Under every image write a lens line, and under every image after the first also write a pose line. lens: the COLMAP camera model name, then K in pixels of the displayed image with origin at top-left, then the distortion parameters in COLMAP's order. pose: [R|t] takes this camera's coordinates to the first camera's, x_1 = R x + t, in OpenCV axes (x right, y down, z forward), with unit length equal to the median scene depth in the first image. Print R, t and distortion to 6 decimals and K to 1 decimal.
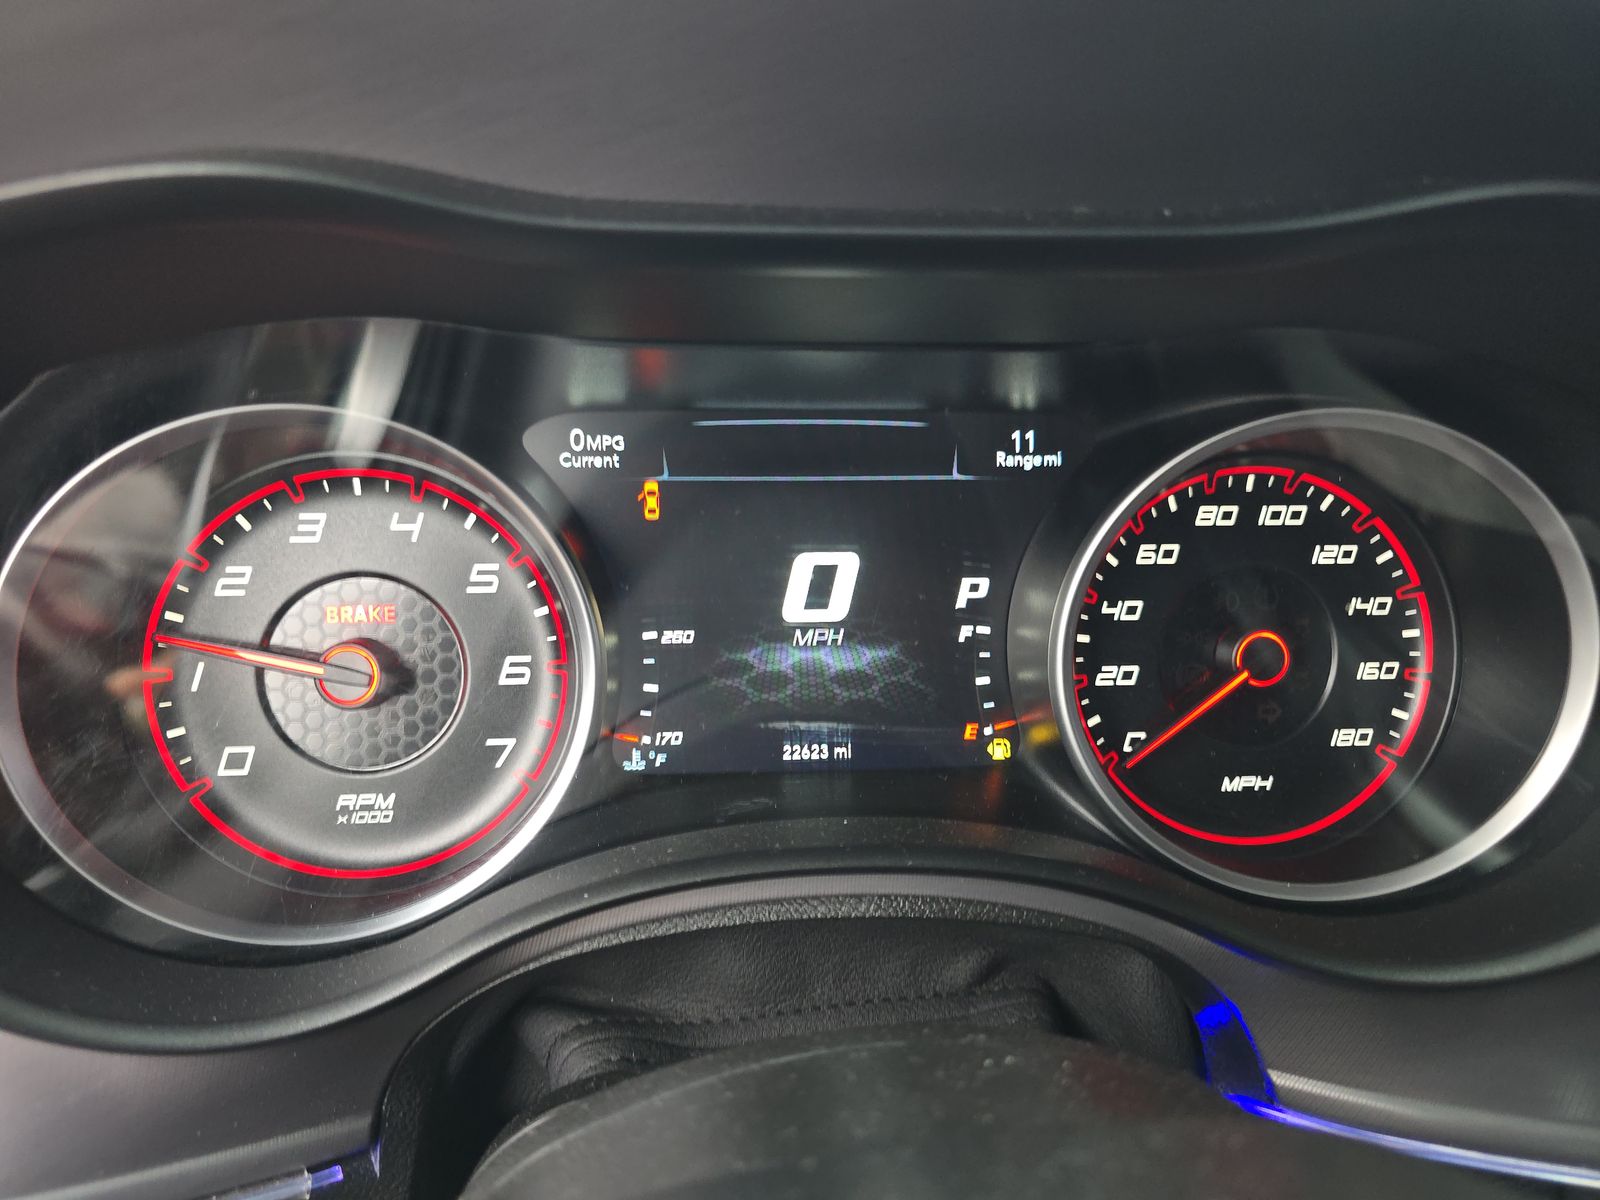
lens RADIAL K [[1079.9, 0, 800.0], [0, 1079.9, 600.0], [0, 0, 1]] dist [-0.001530, -0.008744]
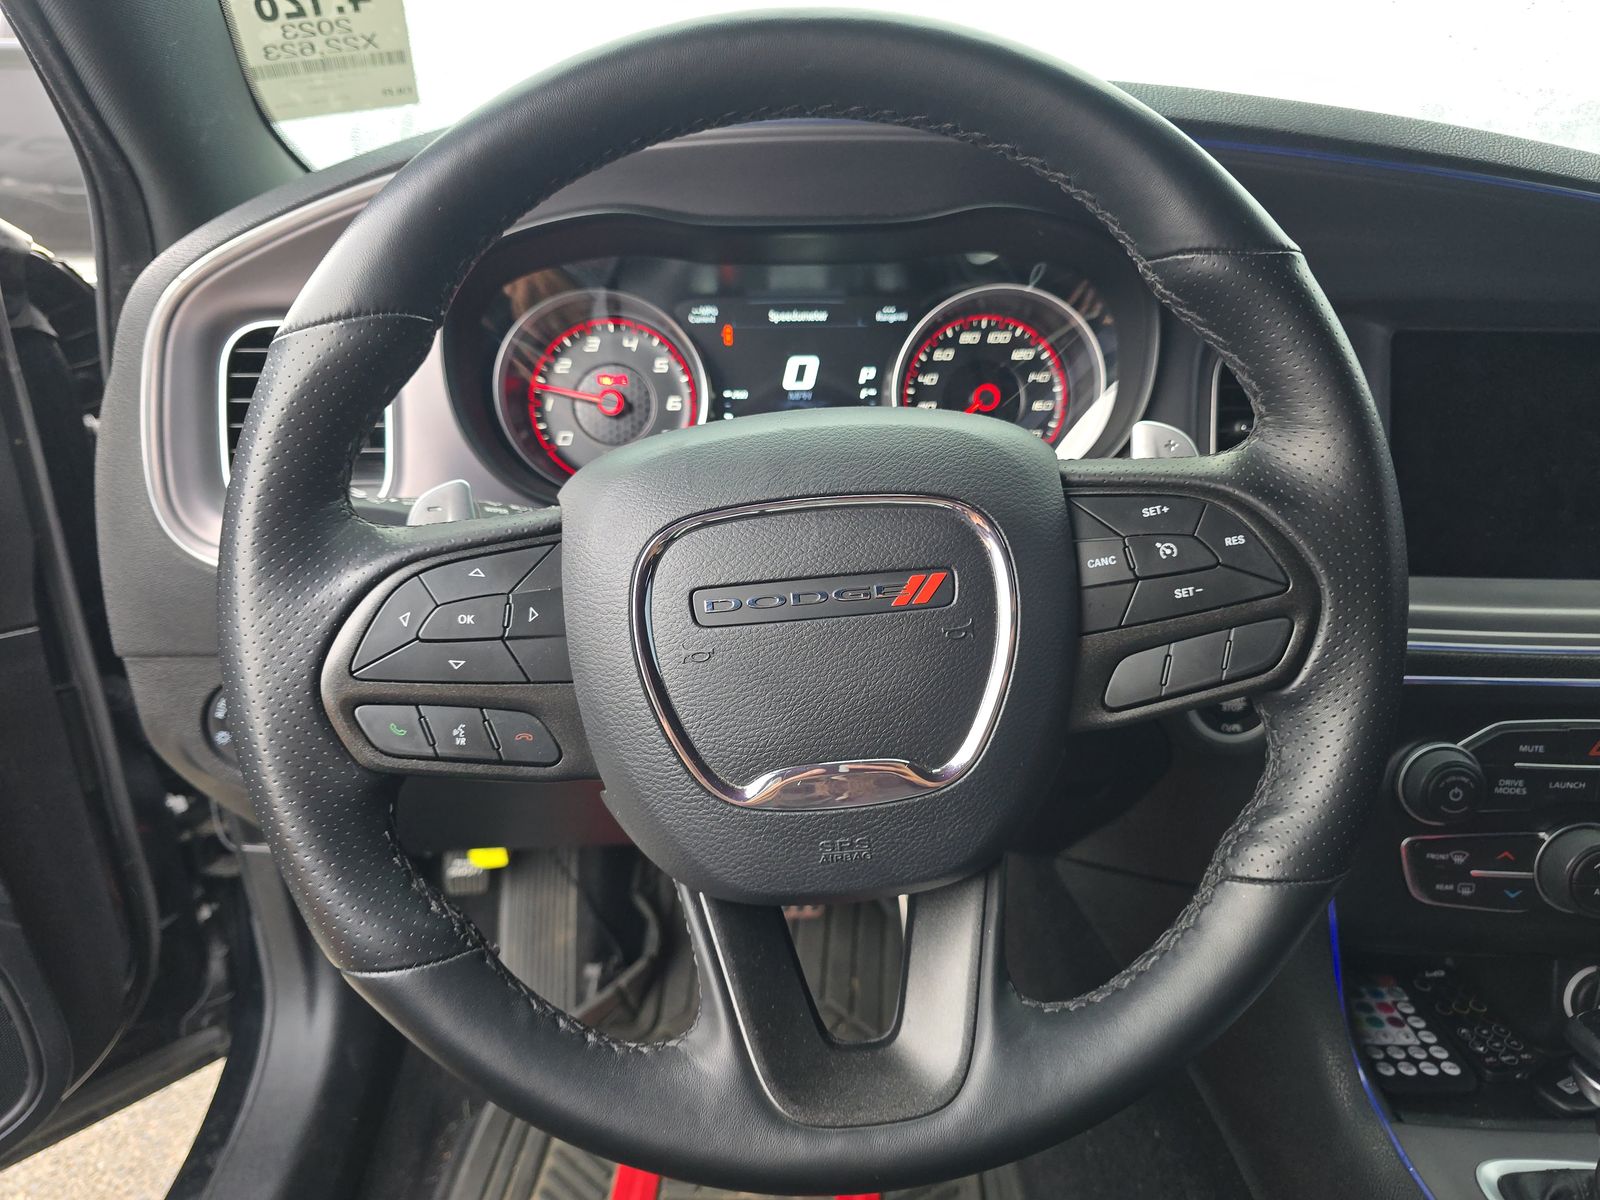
lens RADIAL K [[1079.5, 0, 800.0], [0, 1079.5, 600.0], [0, 0, 1]] dist [0.048739, -0.066950]
pose [[0.997941, -0.001394, -0.064116, 0.169522], [0.003204, 0.999599, 0.028141, 0.419755], [0.064051, -0.028289, 0.997546, -1.372975]]
